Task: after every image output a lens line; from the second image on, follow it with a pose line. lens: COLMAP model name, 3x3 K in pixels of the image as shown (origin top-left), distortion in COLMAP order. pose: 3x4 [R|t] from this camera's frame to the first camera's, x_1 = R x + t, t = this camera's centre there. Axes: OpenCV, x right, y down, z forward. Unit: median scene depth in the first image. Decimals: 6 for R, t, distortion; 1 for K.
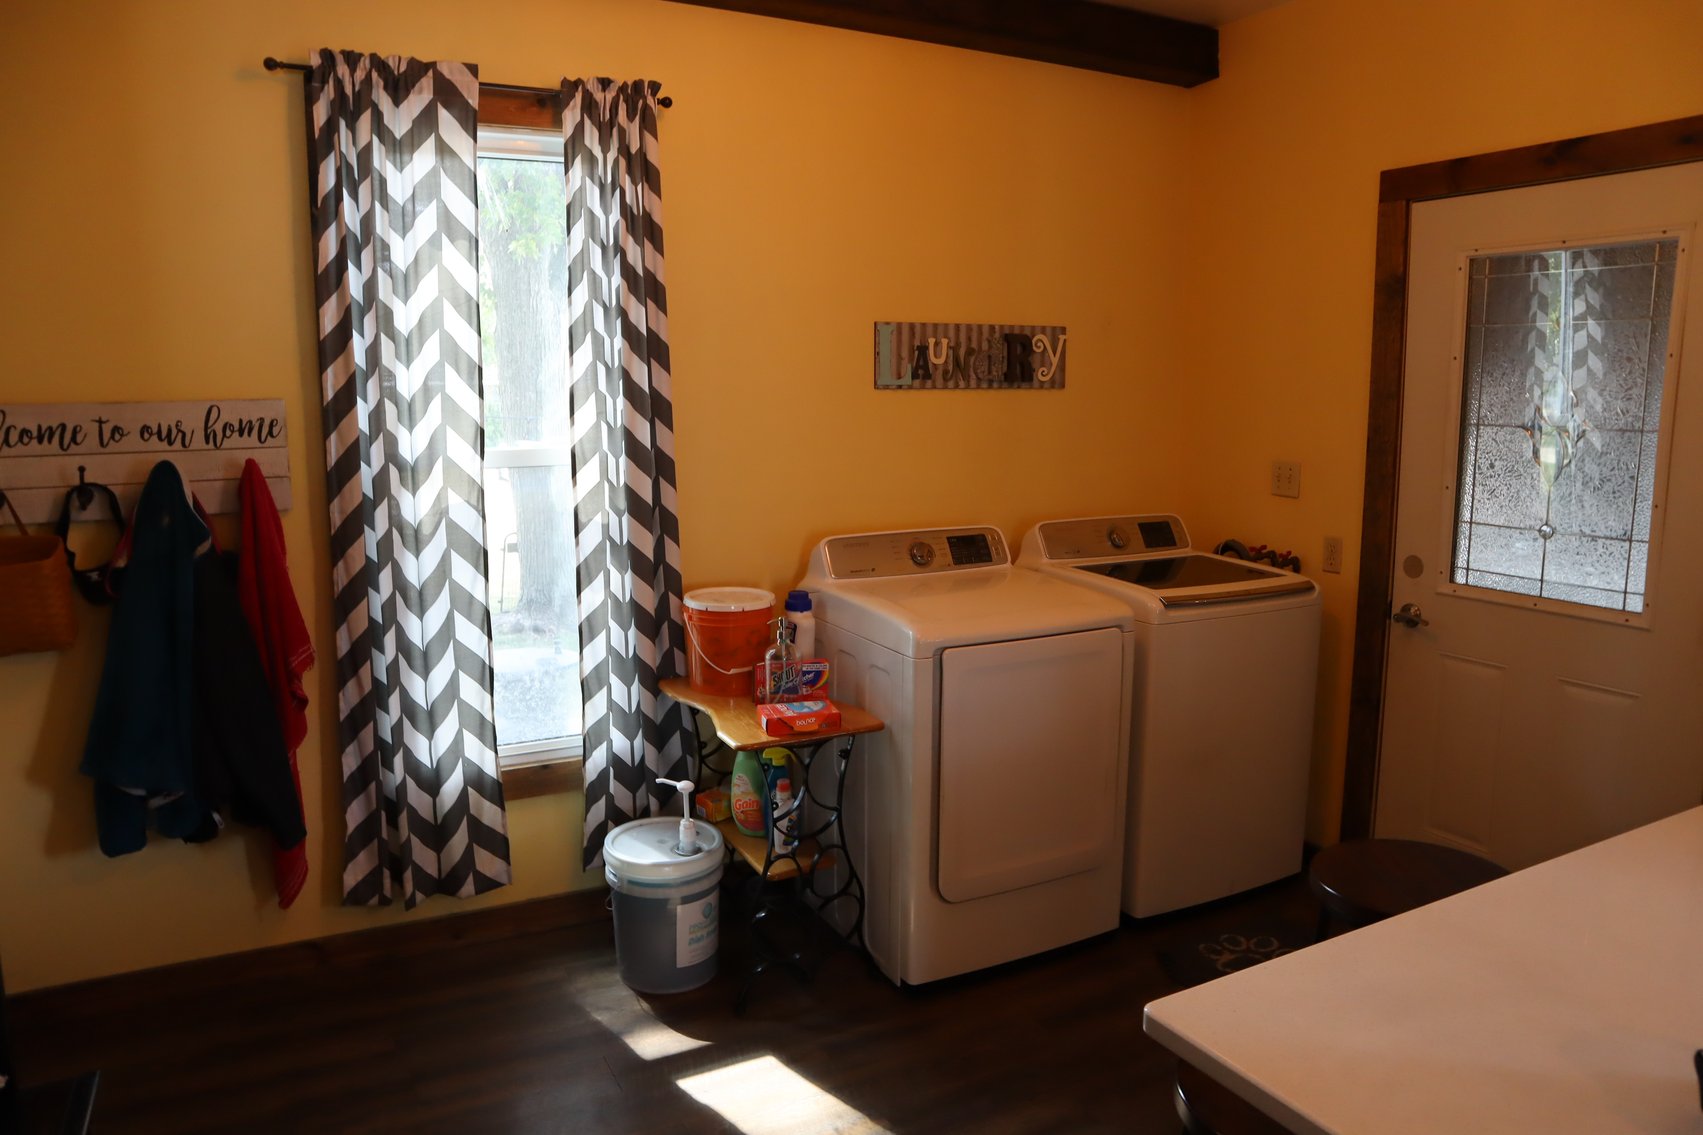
lens RADIAL K [[1204.1, 0, 843.5], [0, 1204.1, 572.0], [0, 0, 1]] dist [-0.113898, 0.073531]
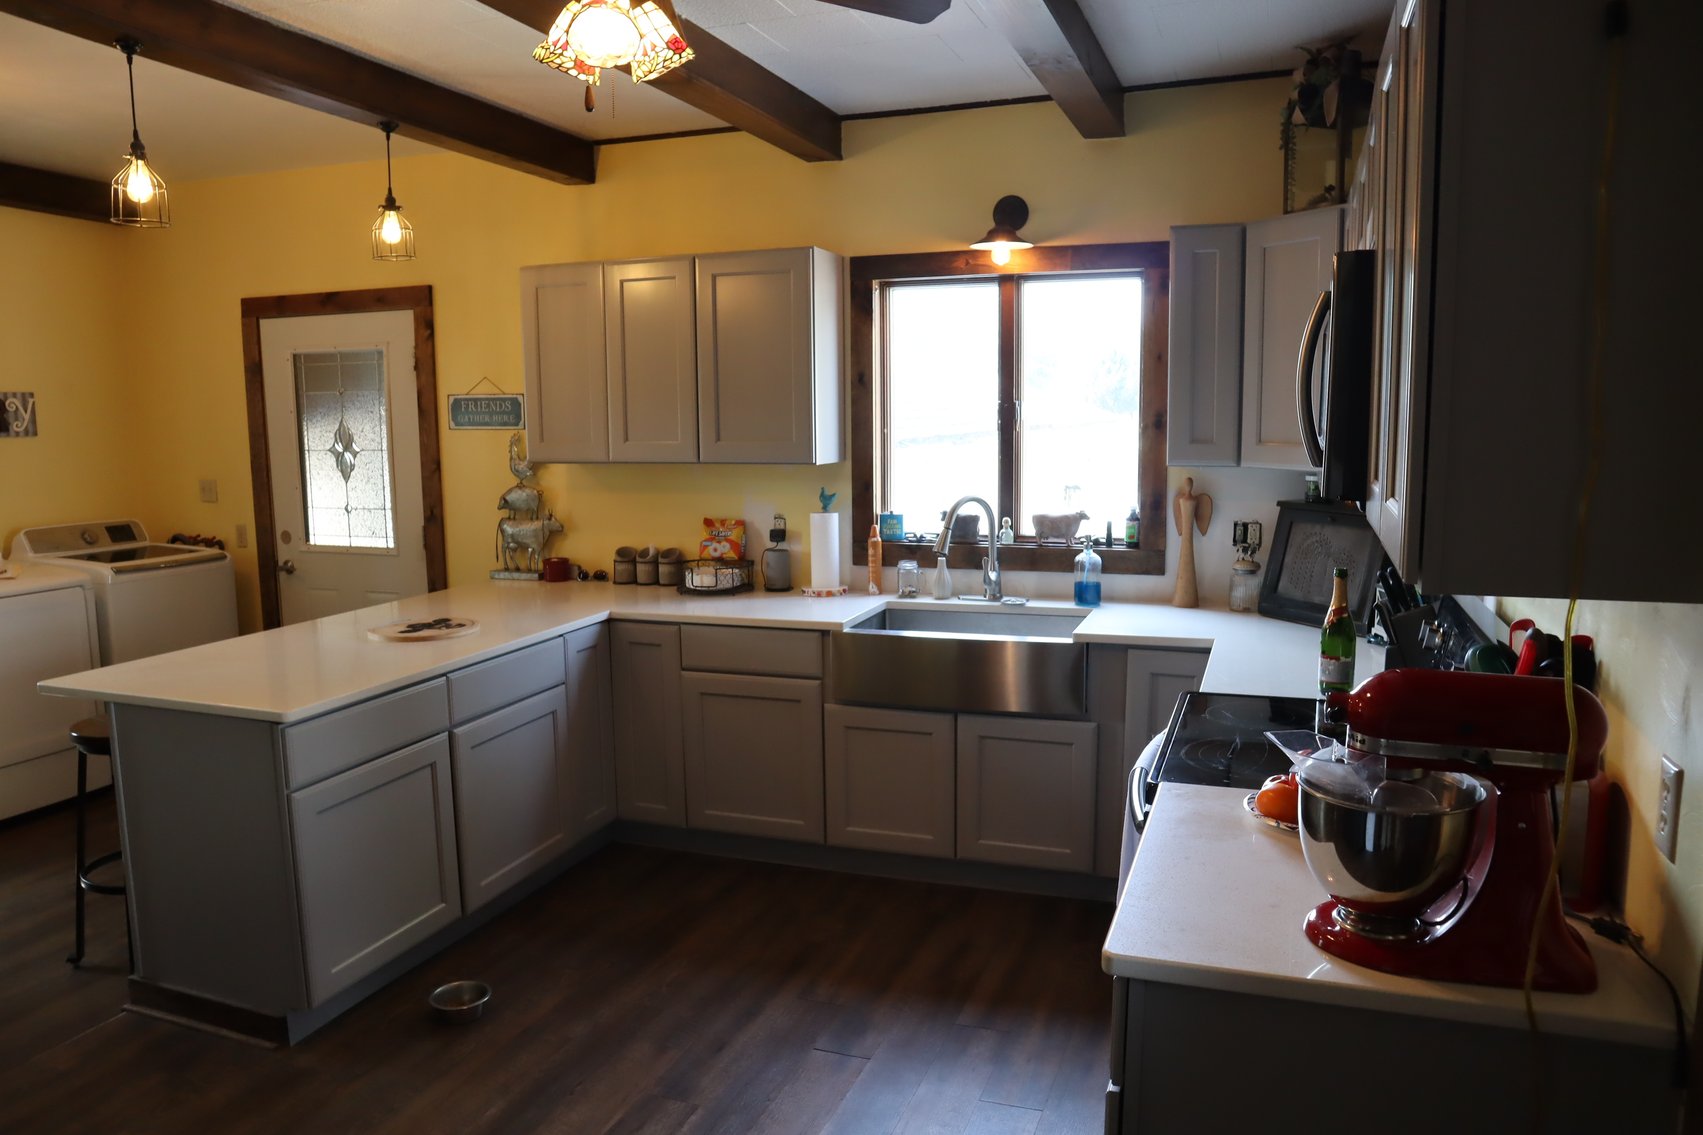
lens RADIAL K [[1204.1, 0, 843.5], [0, 1204.1, 572.0], [0, 0, 1]] dist [-0.113898, 0.073531]
pose [[0.739345, -0.094451, 0.666670, -0.048829], [0.107297, 0.993987, 0.021831, 0.101523], [-0.664723, 0.055391, 0.745033, -0.828135]]
